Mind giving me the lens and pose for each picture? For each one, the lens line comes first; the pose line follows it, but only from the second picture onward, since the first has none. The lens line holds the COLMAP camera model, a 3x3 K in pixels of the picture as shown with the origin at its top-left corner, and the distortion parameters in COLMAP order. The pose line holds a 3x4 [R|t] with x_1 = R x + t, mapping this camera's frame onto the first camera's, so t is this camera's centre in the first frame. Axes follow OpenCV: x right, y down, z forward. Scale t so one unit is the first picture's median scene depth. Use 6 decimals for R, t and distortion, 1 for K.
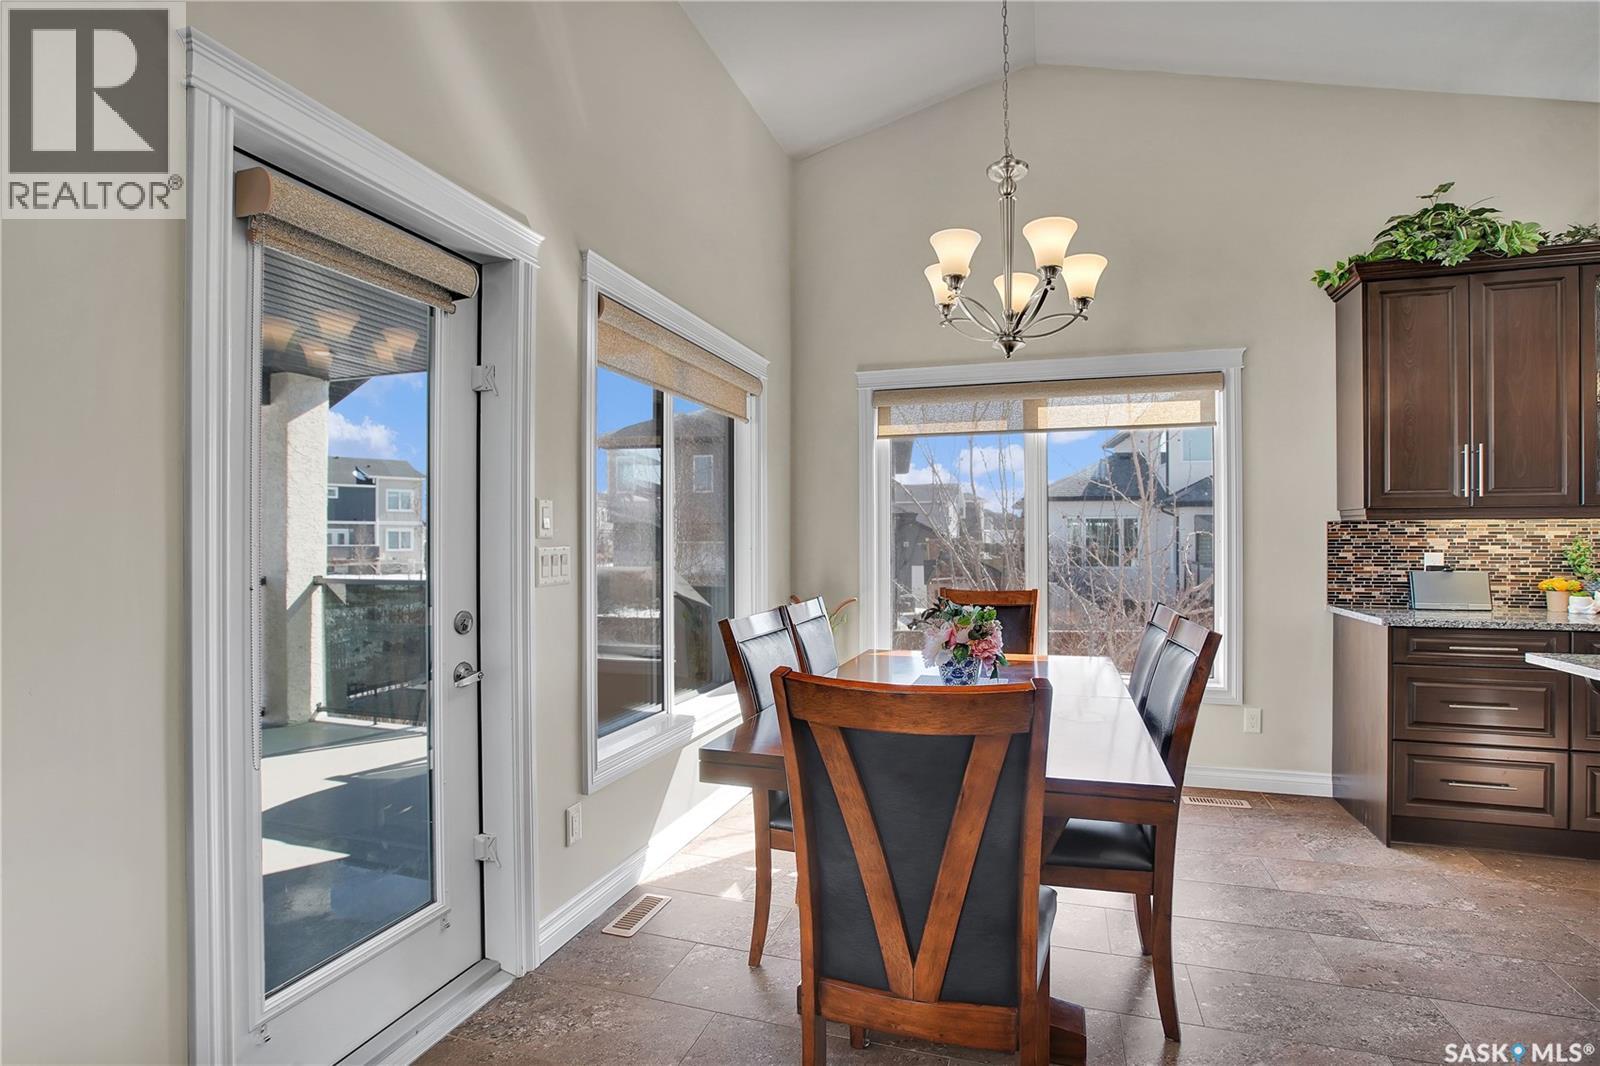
lens RADIAL K [[752.8, 0, 809.7], [0, 752.8, 537.5], [0, 0, 1]] dist [-0.035164, 0.008391]
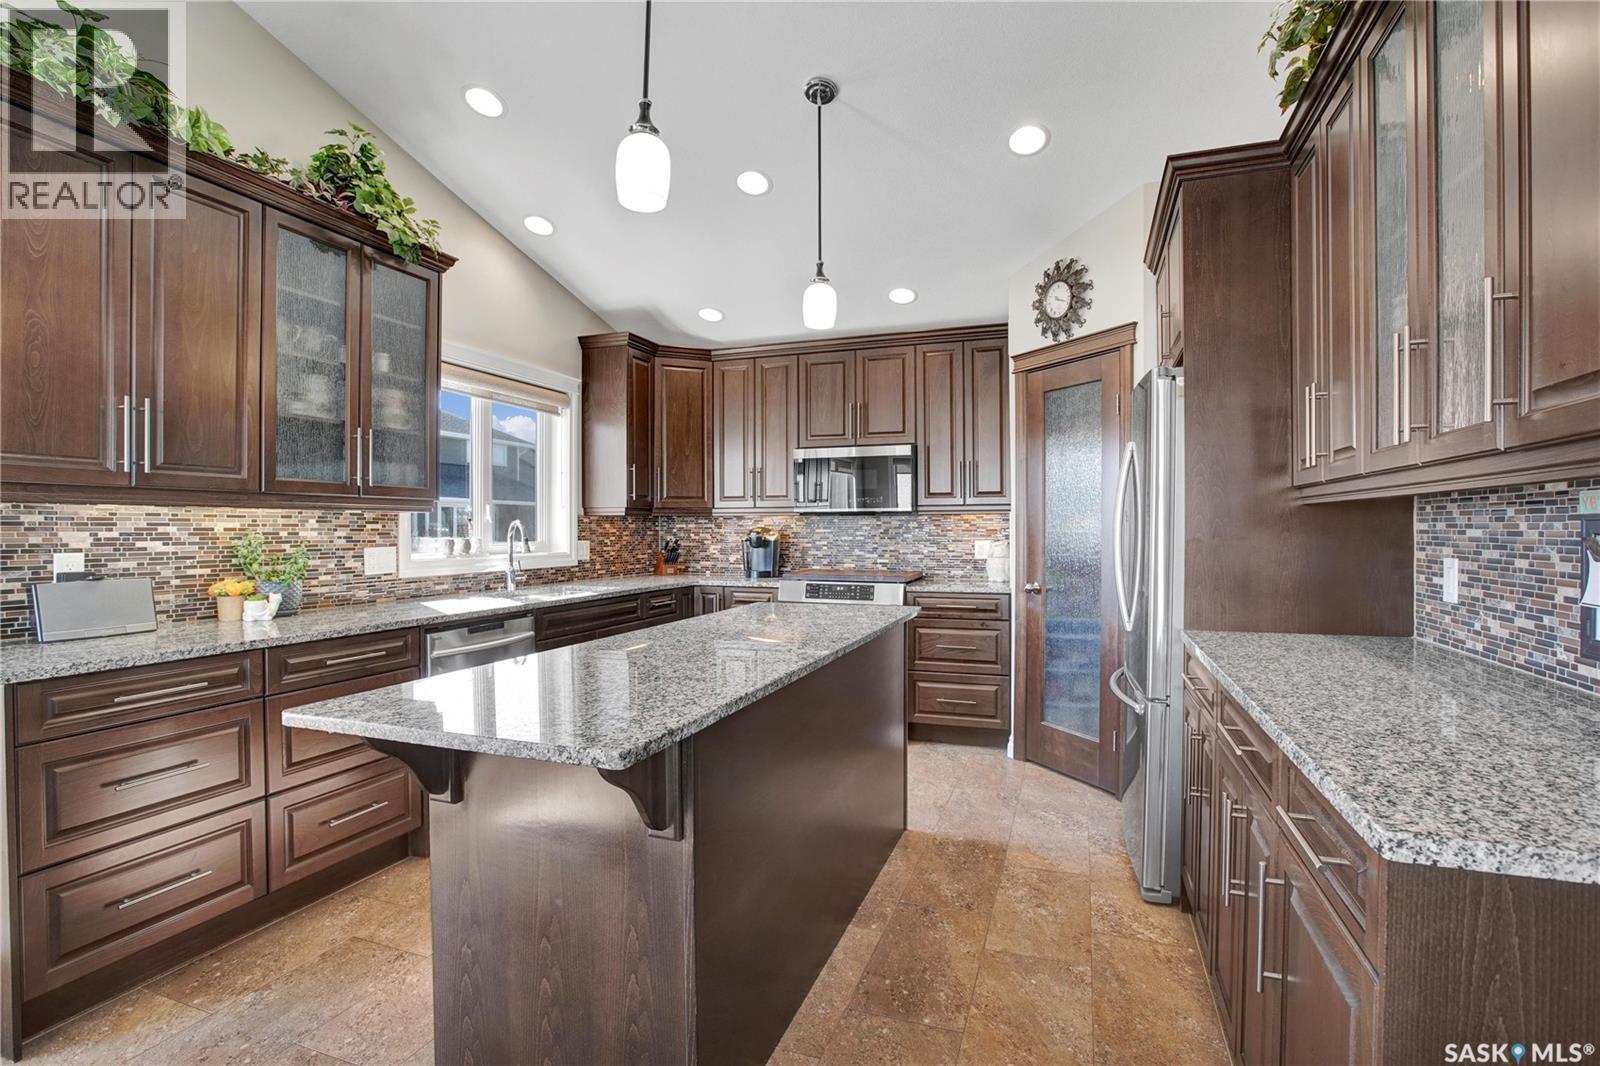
lens RADIAL K [[752.8, 0, 809.7], [0, 752.8, 537.5], [0, 0, 1]] dist [-0.035164, 0.008391]
pose [[0.031200, -0.009054, 0.999472, 0.209978], [-0.002603, 0.999955, 0.009139, -0.001487], [-0.999510, -0.002886, 0.031175, 0.317507]]
